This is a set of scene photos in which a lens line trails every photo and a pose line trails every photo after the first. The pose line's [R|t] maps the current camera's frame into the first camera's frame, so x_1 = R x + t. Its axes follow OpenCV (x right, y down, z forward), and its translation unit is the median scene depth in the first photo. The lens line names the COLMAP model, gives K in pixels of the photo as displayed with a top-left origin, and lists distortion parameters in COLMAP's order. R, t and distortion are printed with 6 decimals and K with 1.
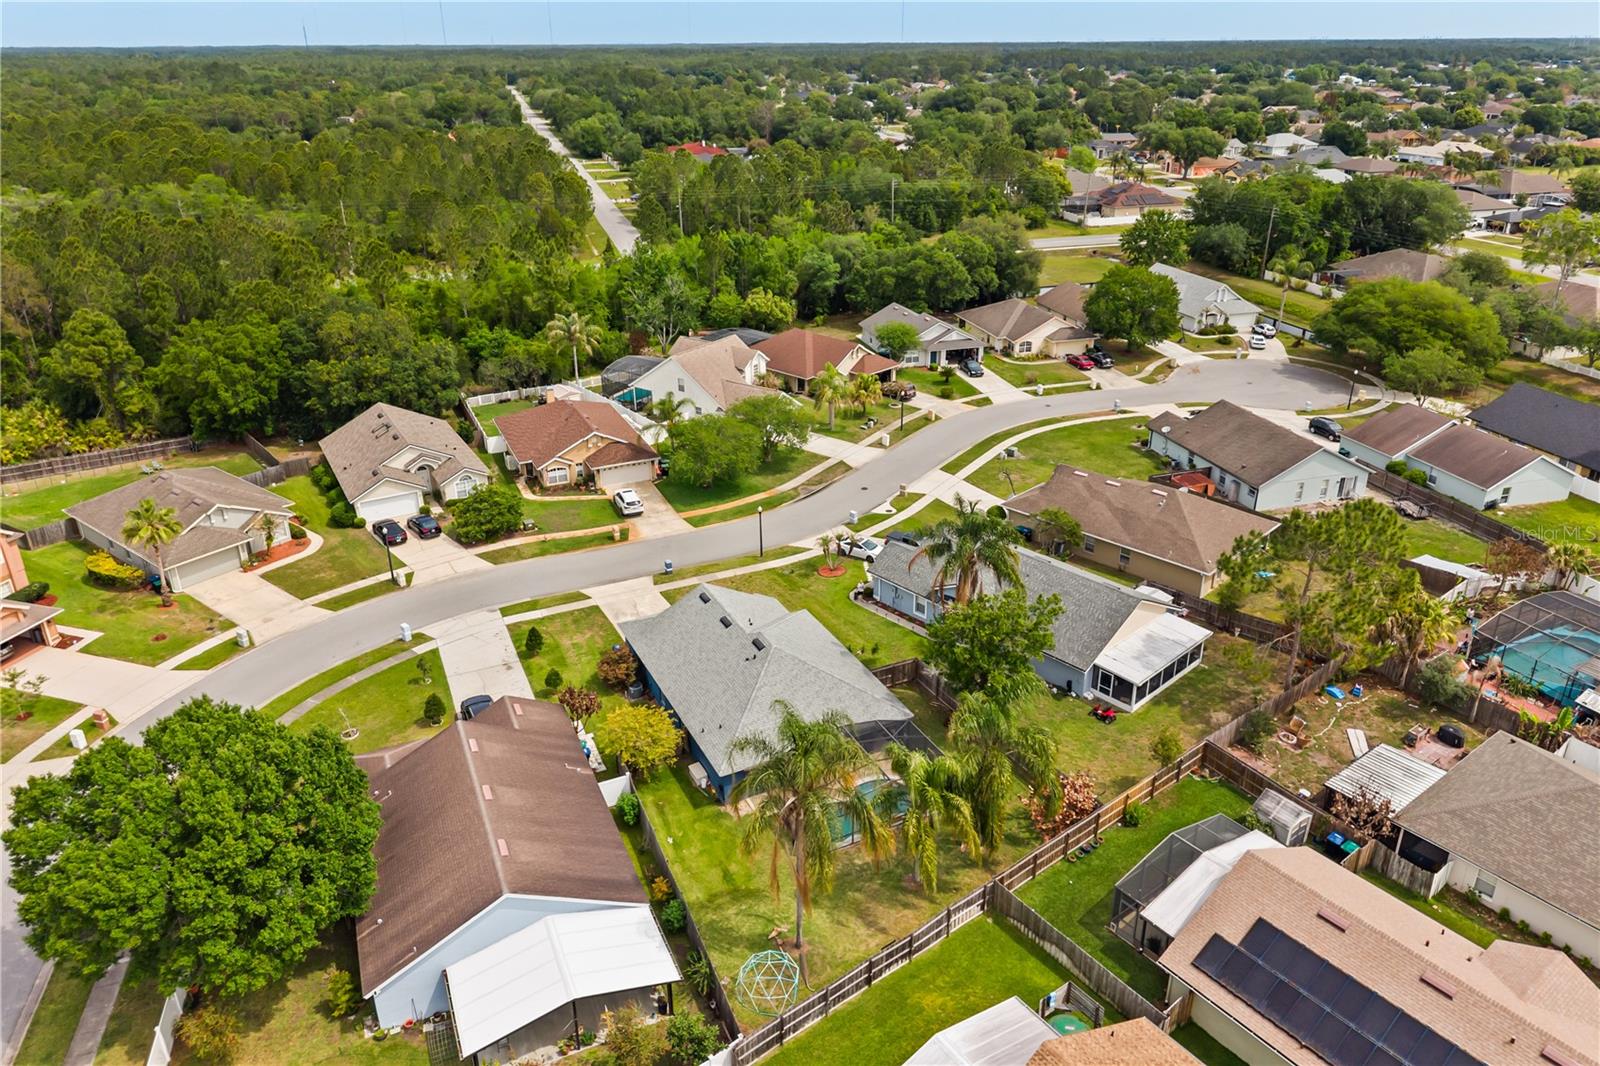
lens RADIAL K [[1086.9, 0, 800.0], [0, 1086.9, 533.0], [0, 0, 1]] dist [0.067069, -0.107359]
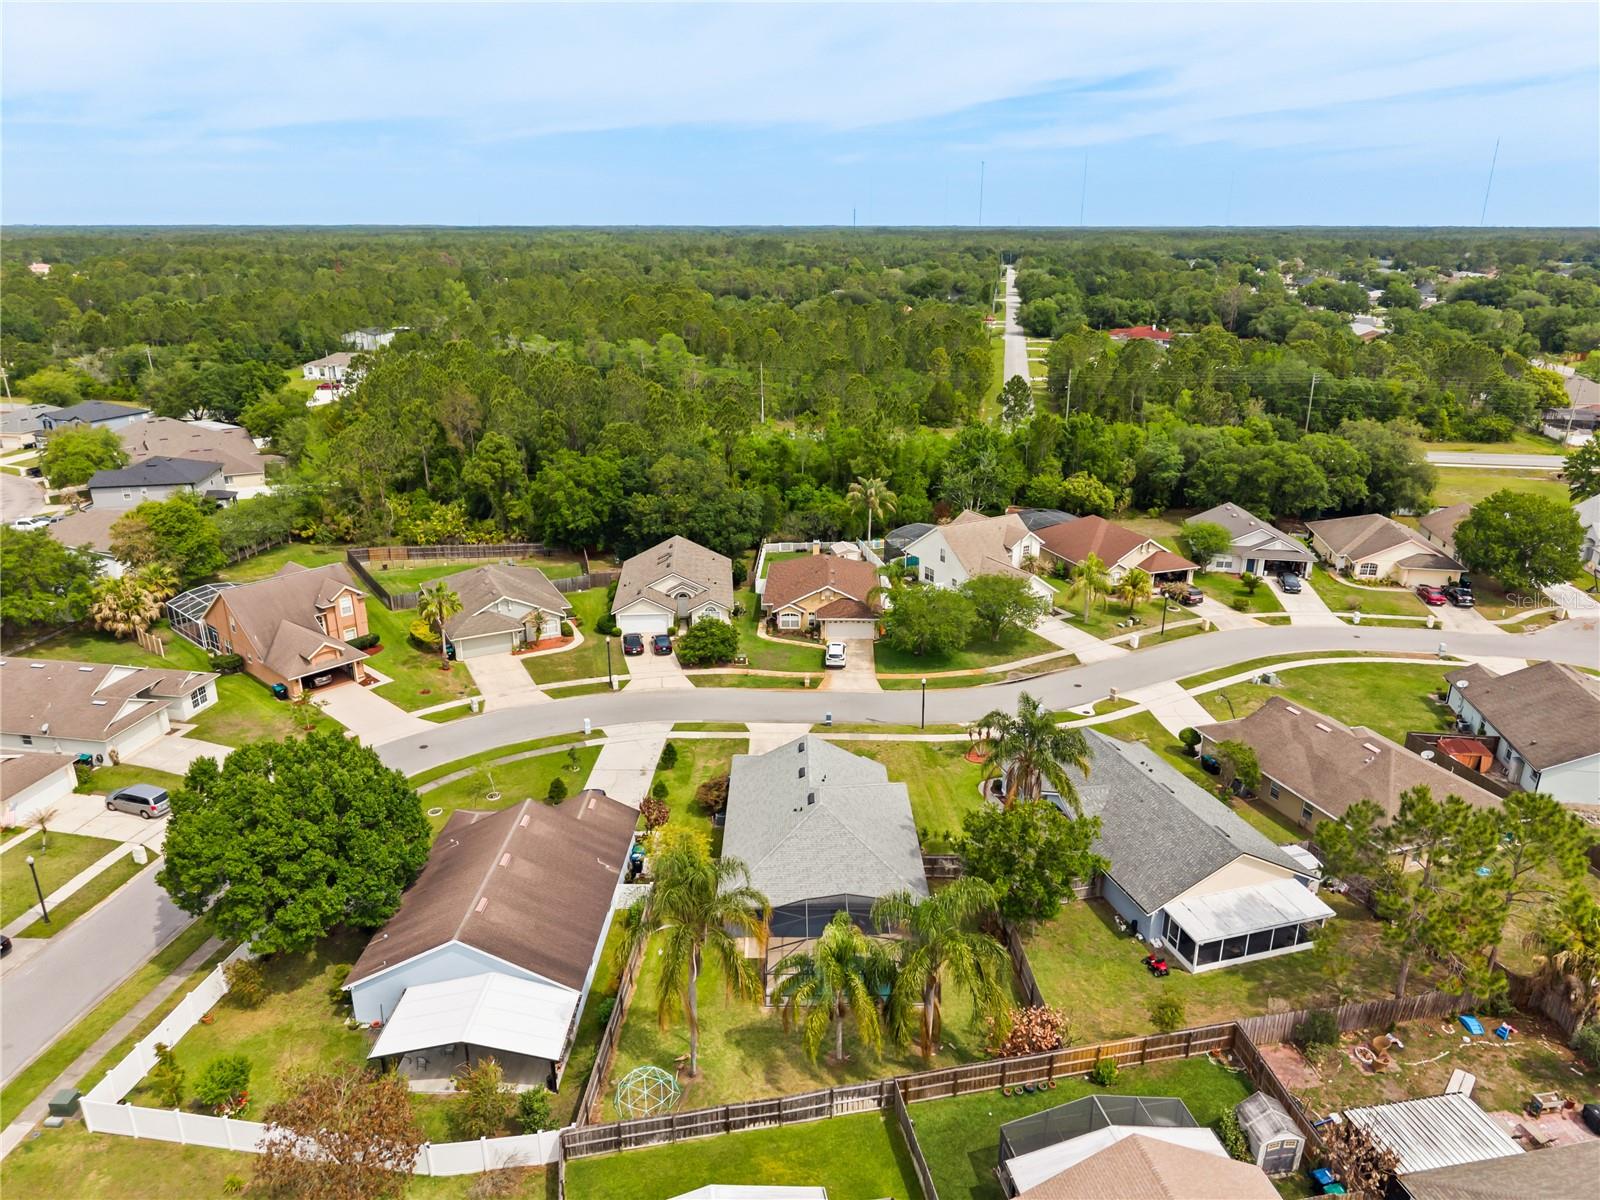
lens RADIAL K [[1092.1, 0, 794.2], [0, 1092.1, 638.1], [0, 0, 1]] dist [0.054387, -0.061587]
pose [[0.893104, 0.165917, -0.418135, 0.224554], [-0.190931, 0.981431, -0.018378, -0.015891], [0.407322, 0.096248, 0.908199, 0.021669]]
